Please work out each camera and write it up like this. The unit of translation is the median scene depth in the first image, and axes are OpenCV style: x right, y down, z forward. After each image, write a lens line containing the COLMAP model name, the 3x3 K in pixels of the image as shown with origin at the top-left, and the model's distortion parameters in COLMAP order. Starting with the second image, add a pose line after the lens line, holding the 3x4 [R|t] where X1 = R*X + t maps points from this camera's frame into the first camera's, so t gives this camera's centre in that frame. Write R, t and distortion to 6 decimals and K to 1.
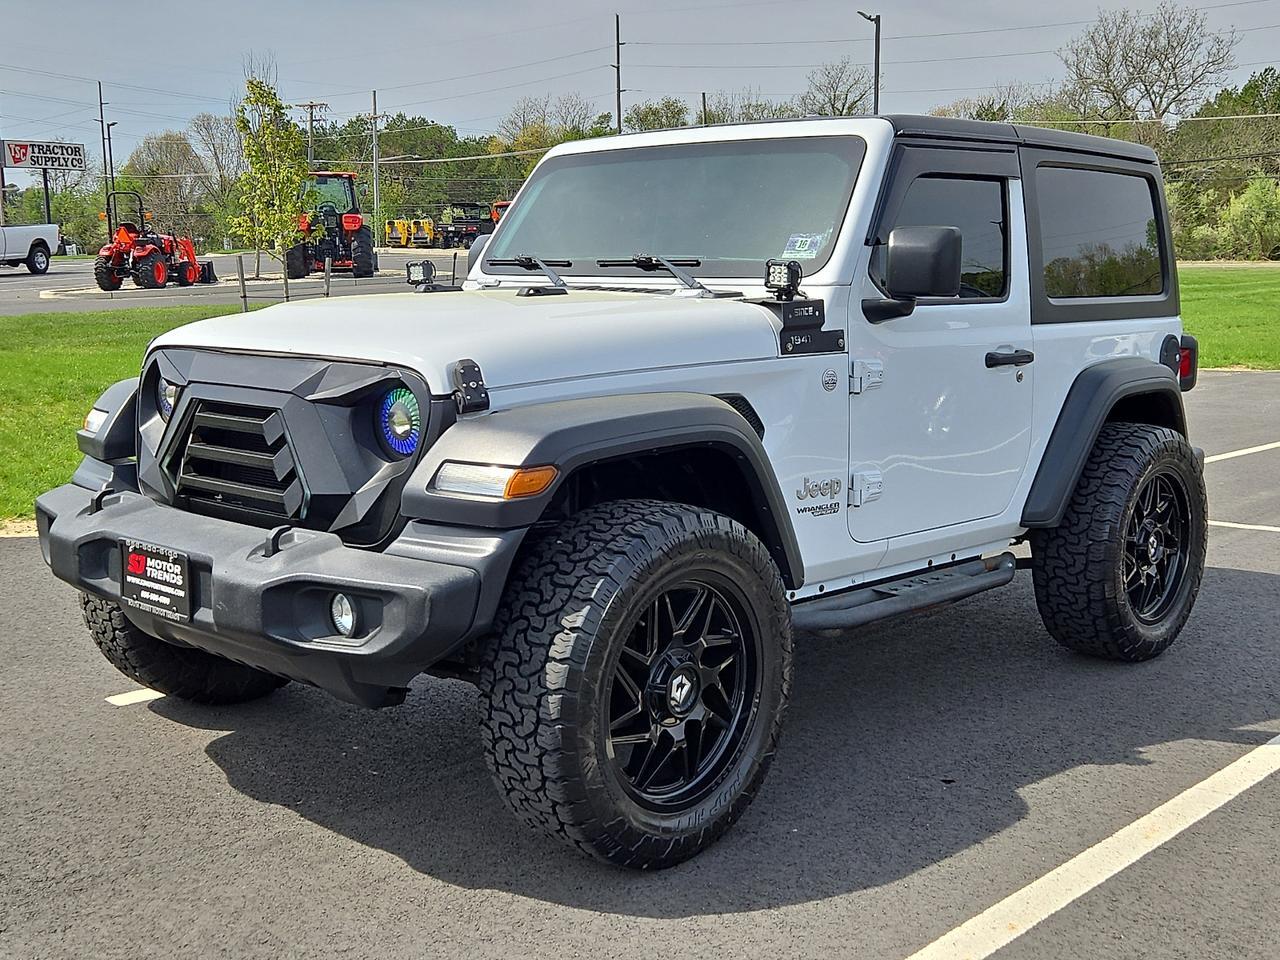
lens RADIAL K [[1466.8, 0, 640.0], [0, 1466.8, 480.0], [0, 0, 1]] dist [0.022524, 0.009008]
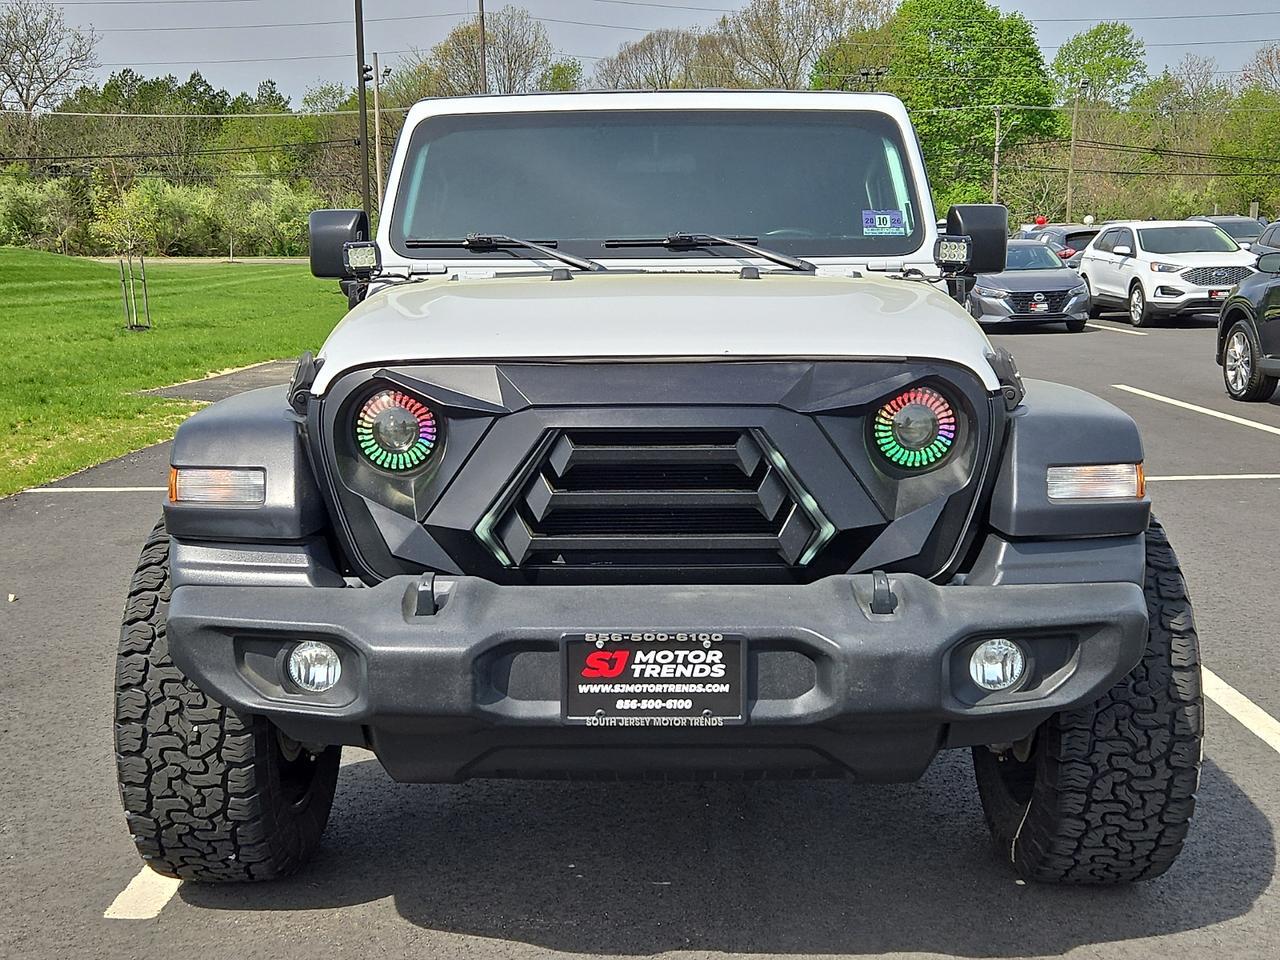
lens RADIAL K [[1466.8, 0, 640.0], [0, 1466.8, 480.0], [0, 0, 1]] dist [0.022524, 0.009008]
pose [[0.751359, -0.104764, 0.651525, -0.799219], [0.103005, 0.993835, 0.041018, -0.059375], [-0.651805, 0.036291, 0.757517, 0.464848]]
